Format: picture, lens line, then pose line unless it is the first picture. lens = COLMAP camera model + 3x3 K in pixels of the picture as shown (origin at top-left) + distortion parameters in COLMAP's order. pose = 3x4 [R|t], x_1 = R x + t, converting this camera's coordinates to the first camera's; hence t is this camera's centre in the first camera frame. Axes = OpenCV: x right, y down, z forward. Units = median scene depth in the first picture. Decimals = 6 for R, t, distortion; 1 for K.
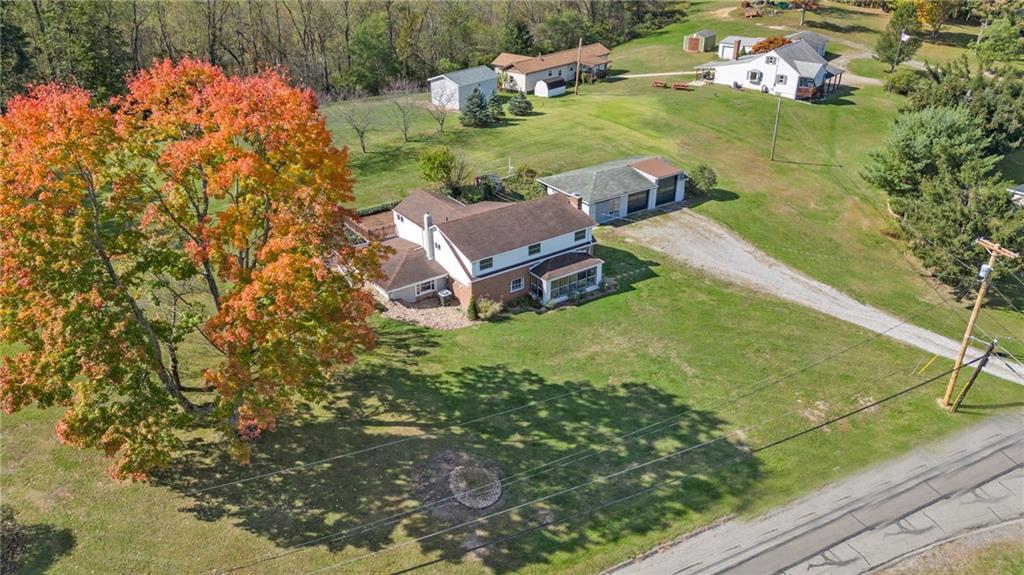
lens RADIAL K [[752.6, 0, 512.0], [0, 752.6, 287.5], [0, 0, 1]] dist [0.046529, -0.003765]
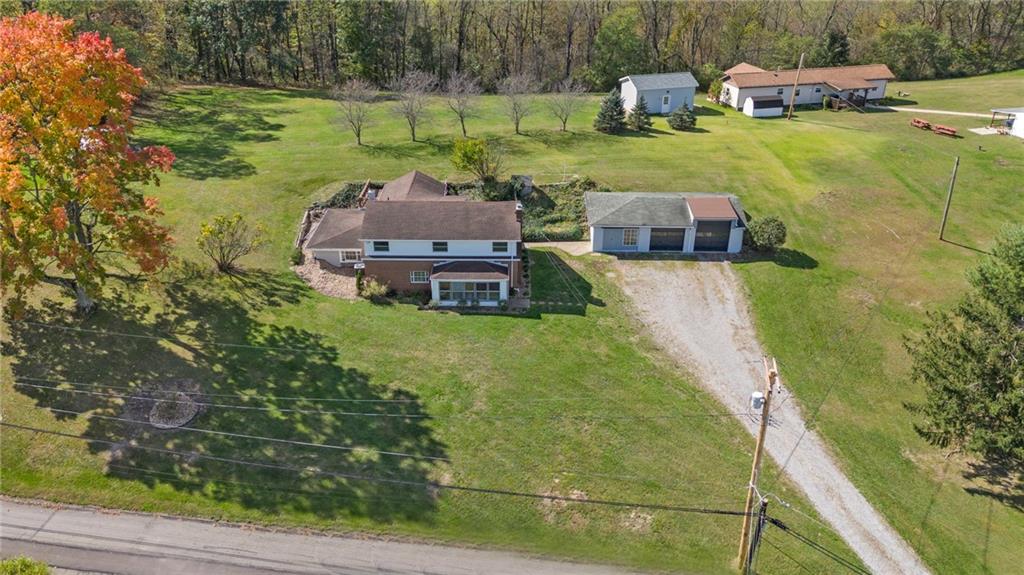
lens RADIAL K [[806.1, 0, 494.6], [0, 806.1, 285.6], [0, 0, 1]] dist [0.050979, -0.011211]
pose [[0.799457, 0.262813, -0.540183, 0.762368], [-0.271085, 0.960289, 0.066007, -0.103220], [0.536080, 0.093666, 0.838955, 0.175457]]
